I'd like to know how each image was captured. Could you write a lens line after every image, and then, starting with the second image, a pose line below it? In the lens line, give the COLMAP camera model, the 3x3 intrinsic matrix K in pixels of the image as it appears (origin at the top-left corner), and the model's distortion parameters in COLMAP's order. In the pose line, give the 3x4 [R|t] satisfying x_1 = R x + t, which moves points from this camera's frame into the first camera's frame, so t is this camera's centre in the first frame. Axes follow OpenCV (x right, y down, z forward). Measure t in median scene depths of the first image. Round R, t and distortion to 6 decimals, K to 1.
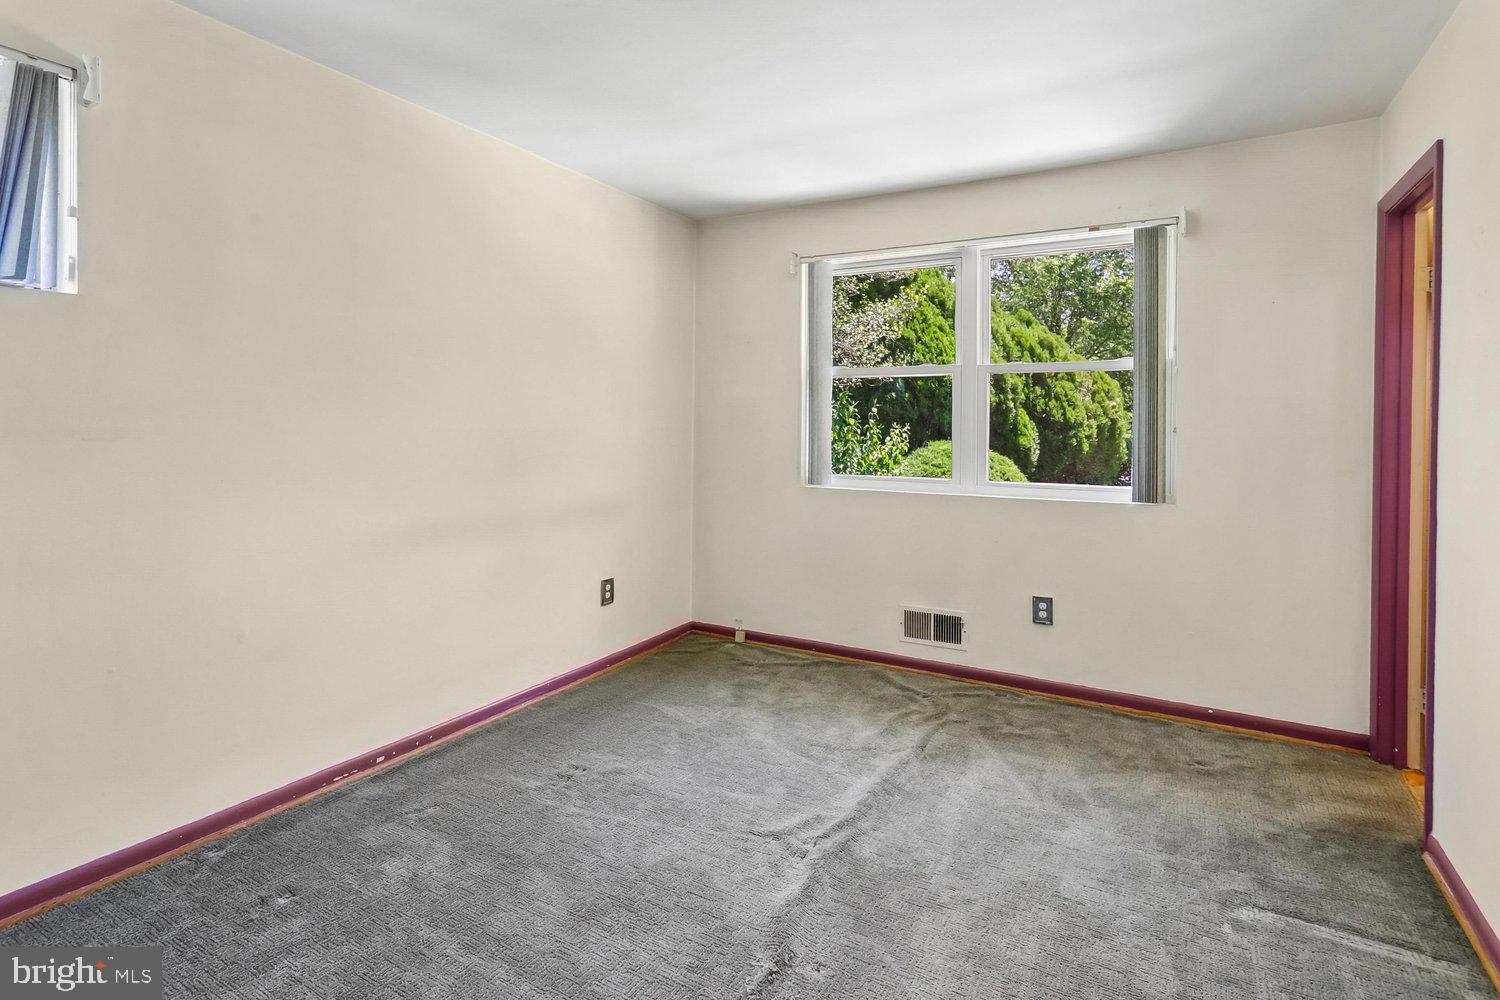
lens RADIAL K [[738.6, 0, 753.5], [0, 738.6, 429.6], [0, 0, 1]] dist [-0.030965, 0.014174]
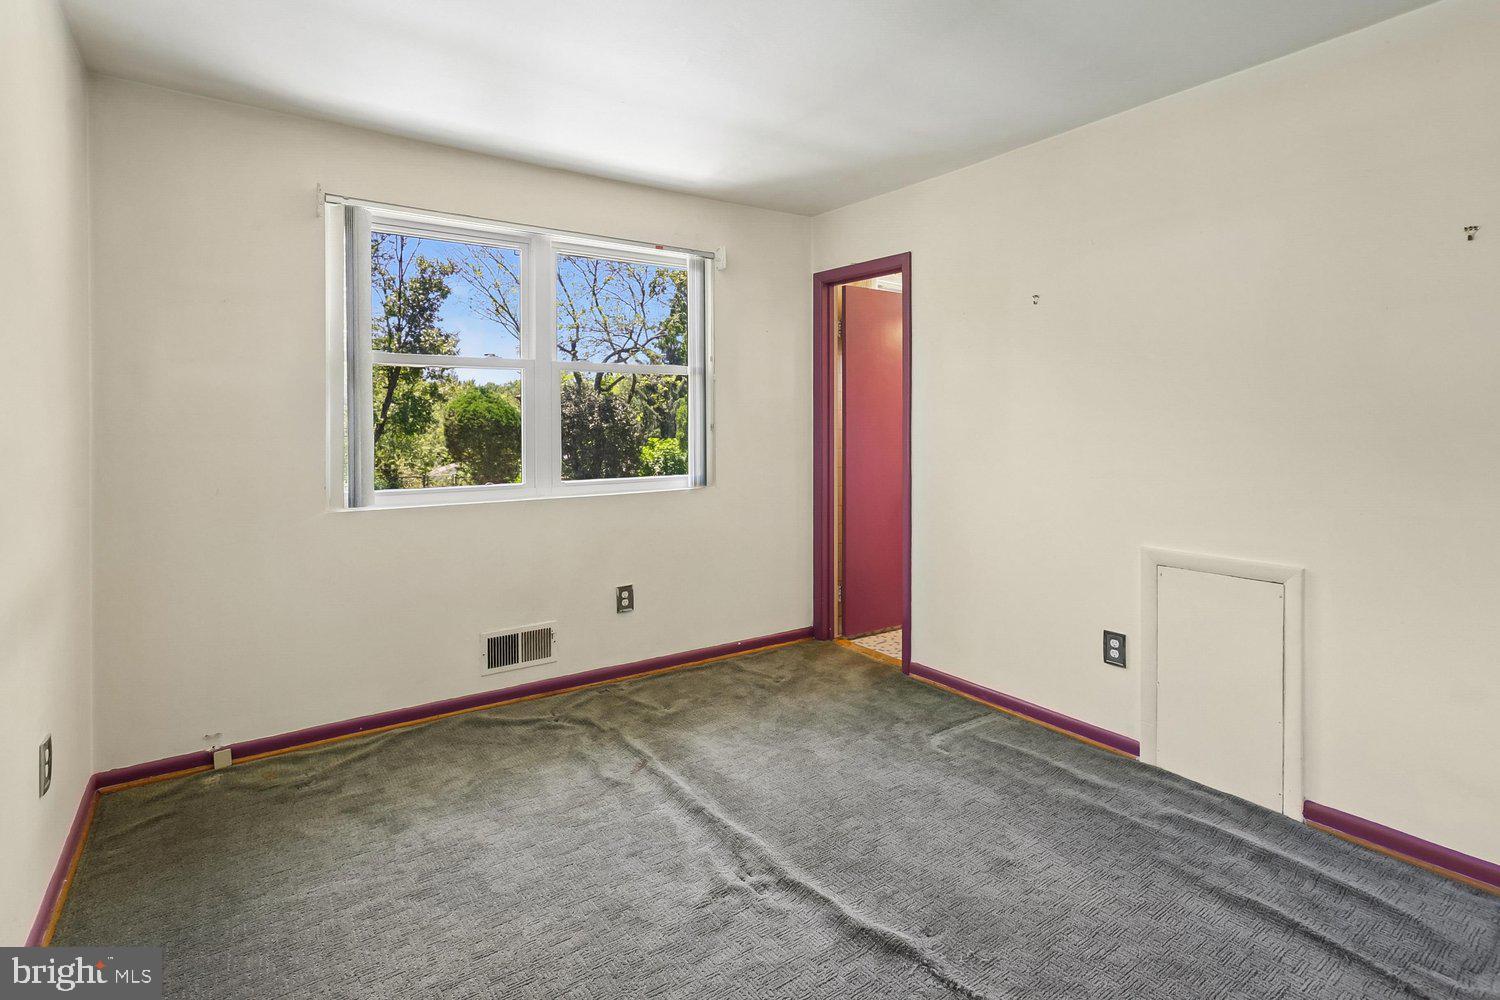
lens RADIAL K [[738.6, 0, 753.5], [0, 738.6, 429.6], [0, 0, 1]] dist [-0.030965, 0.014174]
pose [[0.422150, -0.022095, 0.906257, -0.484830], [0.015632, 0.999732, 0.017093, -0.012217], [-0.906391, 0.006951, 0.422382, 0.383687]]
